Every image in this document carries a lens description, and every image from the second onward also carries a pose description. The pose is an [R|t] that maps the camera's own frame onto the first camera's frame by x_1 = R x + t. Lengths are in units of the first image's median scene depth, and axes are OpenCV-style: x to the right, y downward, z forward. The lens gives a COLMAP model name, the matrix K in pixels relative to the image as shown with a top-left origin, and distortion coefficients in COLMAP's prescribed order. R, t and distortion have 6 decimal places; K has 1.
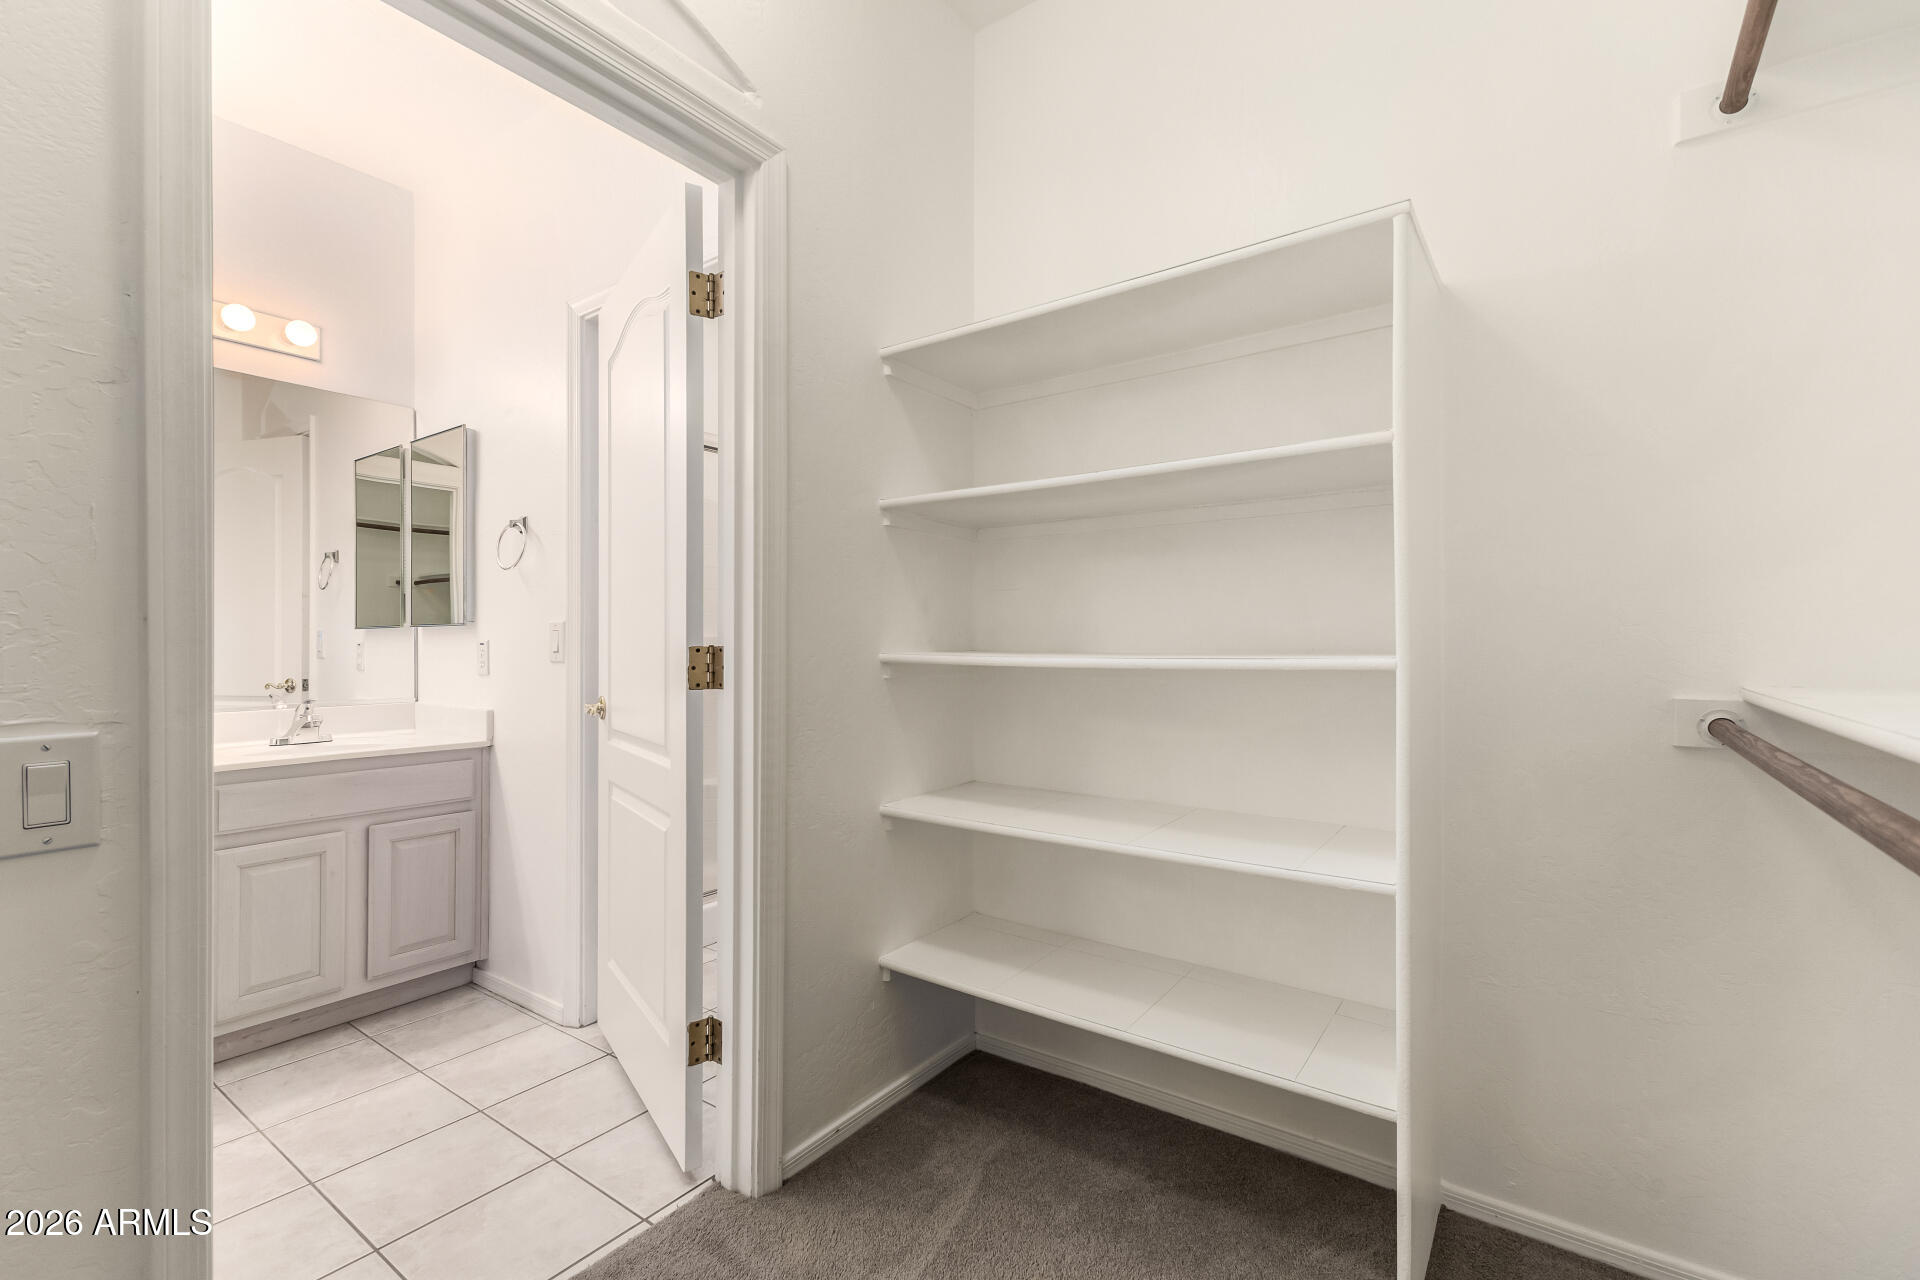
lens RADIAL K [[839.6, 0, 963.7], [0, 839.6, 638.1], [0, 0, 1]] dist [0.011690, -0.002551]
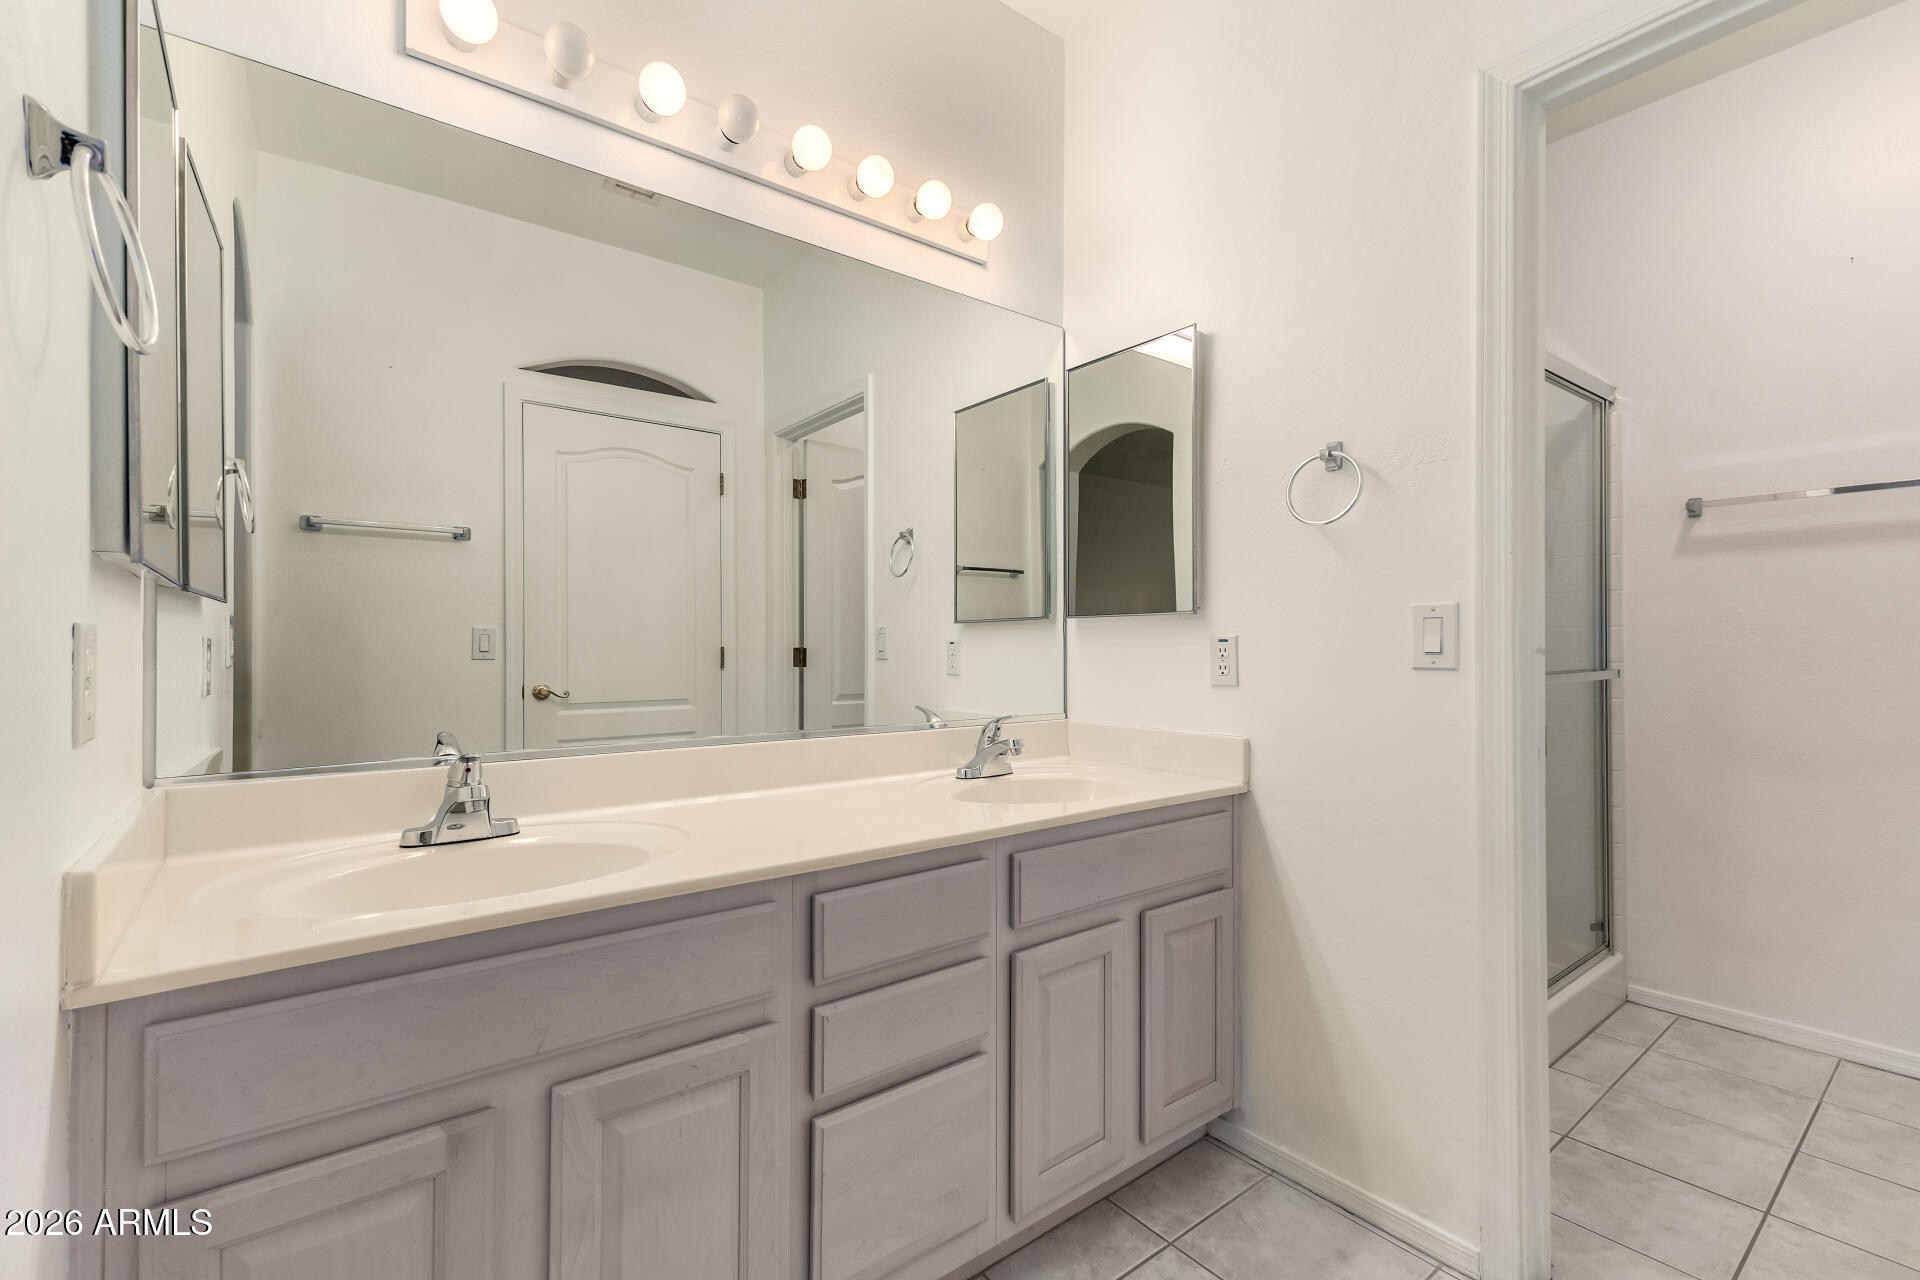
lens RADIAL K [[839.6, 0, 955.6], [0, 839.6, 639.3], [0, 0, 1]] dist [0.011690, -0.002551]
pose [[0.958099, 0.000690, -0.286437, -0.595297], [-0.001151, 0.999998, -0.001443, 0.006988], [0.286436, 0.001712, 0.958098, 0.289816]]
